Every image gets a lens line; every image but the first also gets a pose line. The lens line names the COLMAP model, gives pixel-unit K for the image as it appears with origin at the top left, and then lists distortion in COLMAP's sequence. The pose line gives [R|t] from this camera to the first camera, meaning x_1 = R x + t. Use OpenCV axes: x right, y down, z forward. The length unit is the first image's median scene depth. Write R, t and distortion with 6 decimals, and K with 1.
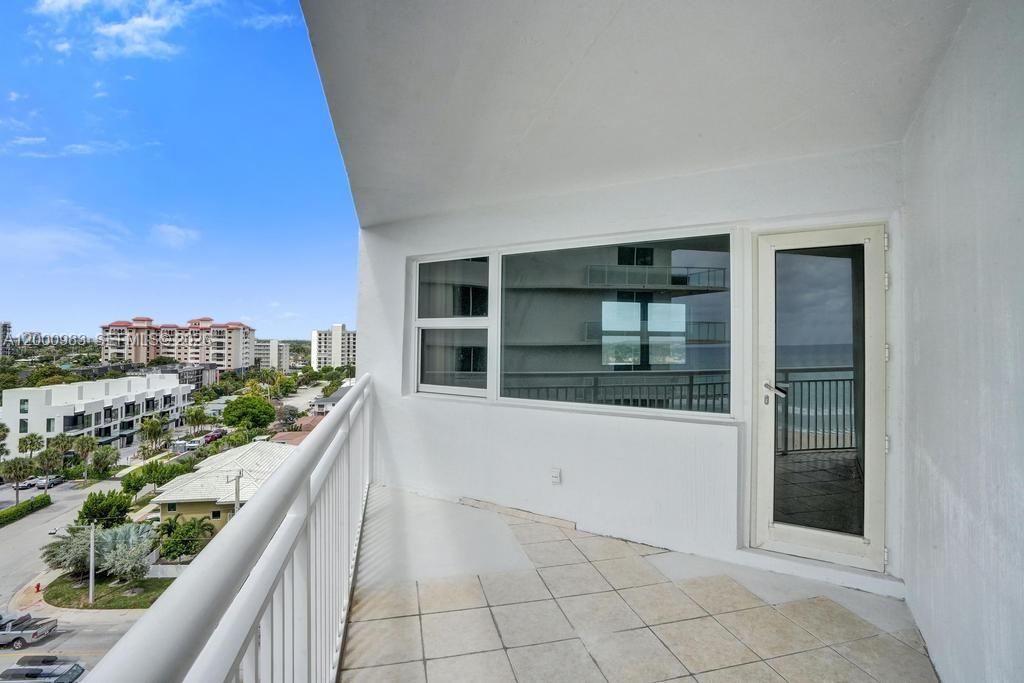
lens RADIAL K [[467.1, 0, 520.9], [0, 467.1, 342.4], [0, 0, 1]] dist [-0.041953, 0.024955]
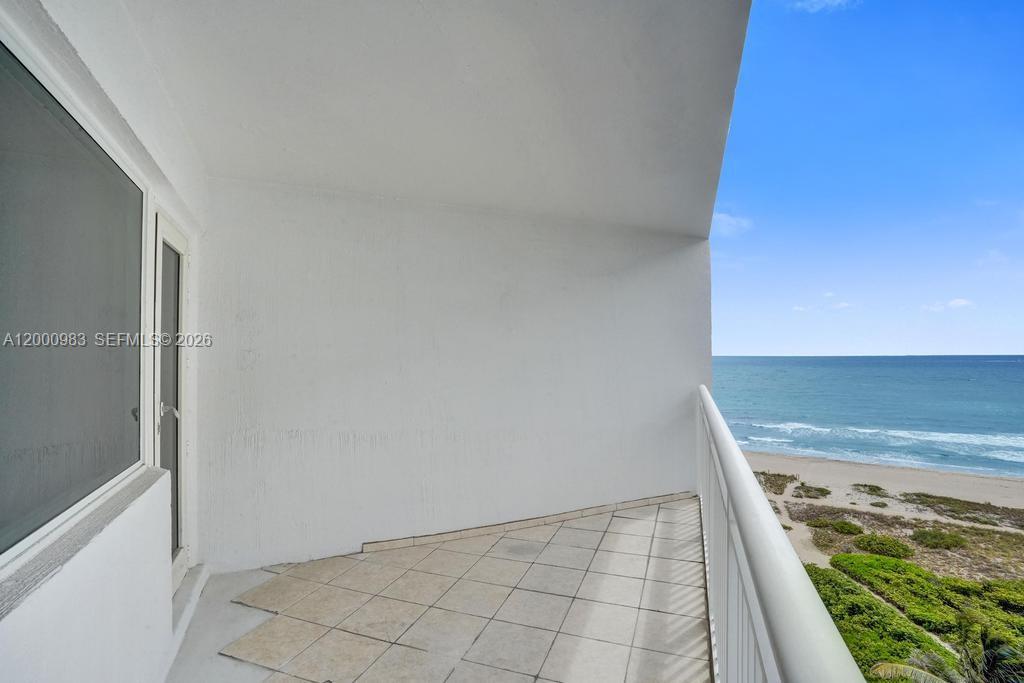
lens RADIAL K [[467.1, 0, 520.9], [0, 467.1, 342.4], [0, 0, 1]] dist [-0.041953, 0.024955]
pose [[-0.839754, 0.007572, 0.542914, -0.464580], [0.001514, 0.999932, -0.011604, 0.000142], [-0.542964, -0.008923, -0.839708, 1.641140]]
